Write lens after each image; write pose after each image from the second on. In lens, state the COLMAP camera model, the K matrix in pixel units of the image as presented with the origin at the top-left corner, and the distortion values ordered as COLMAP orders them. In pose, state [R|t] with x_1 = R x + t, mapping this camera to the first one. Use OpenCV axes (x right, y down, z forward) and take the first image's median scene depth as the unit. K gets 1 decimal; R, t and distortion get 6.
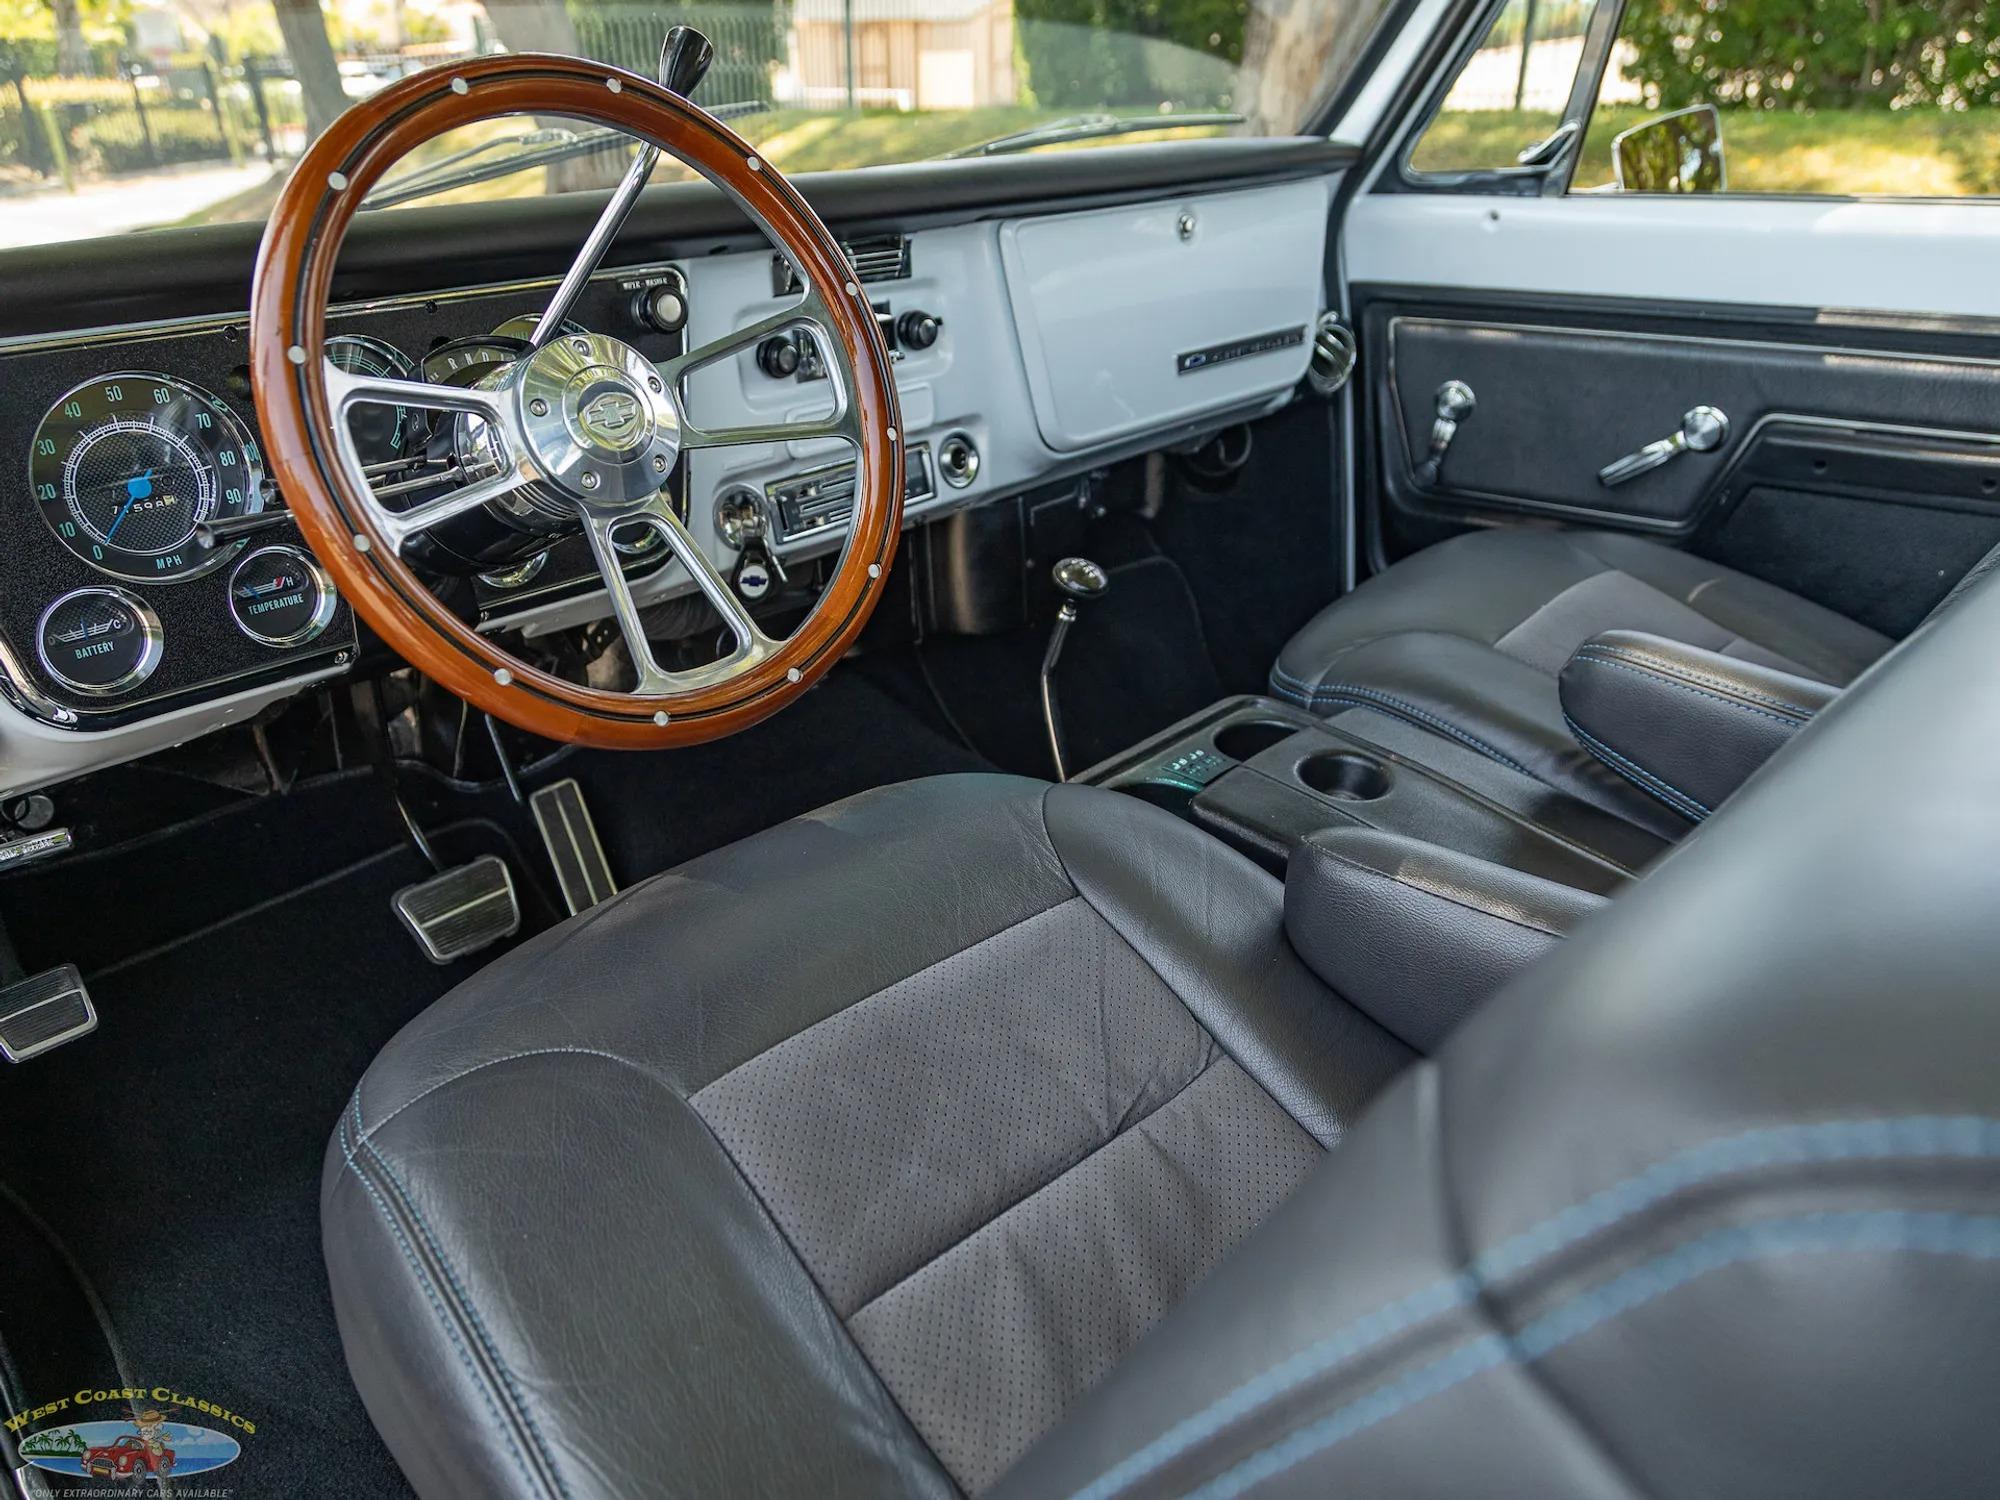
lens RADIAL K [[1450.3, 0, 1000.0], [0, 1450.3, 750.0], [0, 0, 1]] dist [-0.007440, -0.004822]
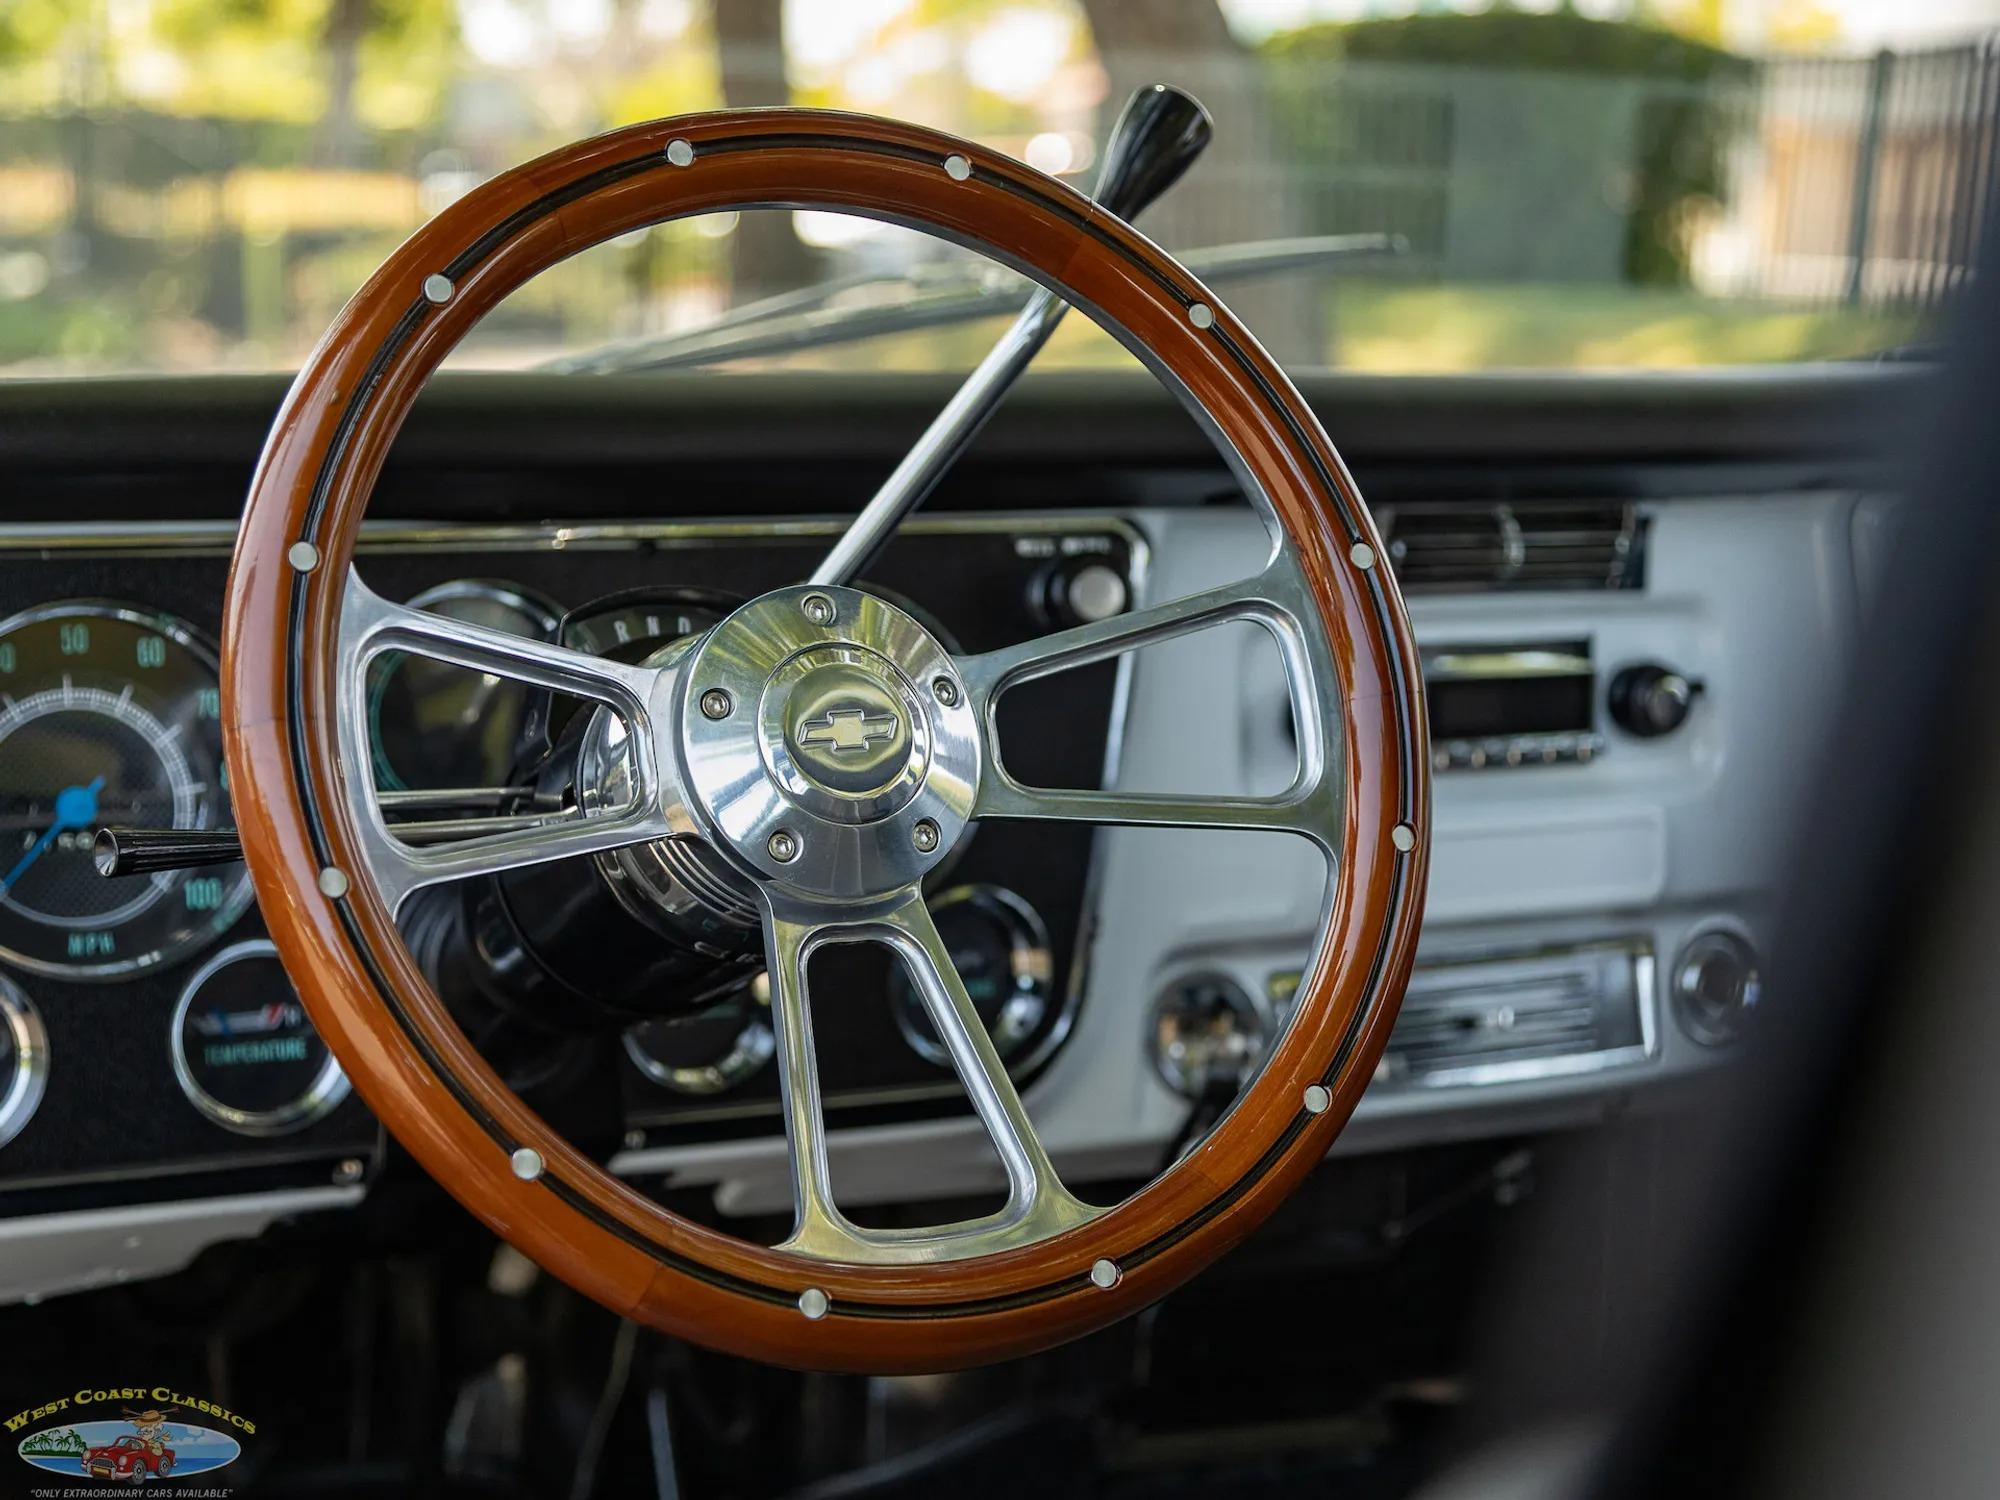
lens RADIAL K [[3496.3, 0, 1000.0], [0, 3496.3, 750.0], [0, 0, 1]] dist [0.024443, -0.099630]
pose [[0.942419, 0.089028, -0.322368, 0.182906], [-0.177322, 0.950288, -0.255947, 0.085338], [0.283556, 0.298372, 0.911356, -0.138501]]
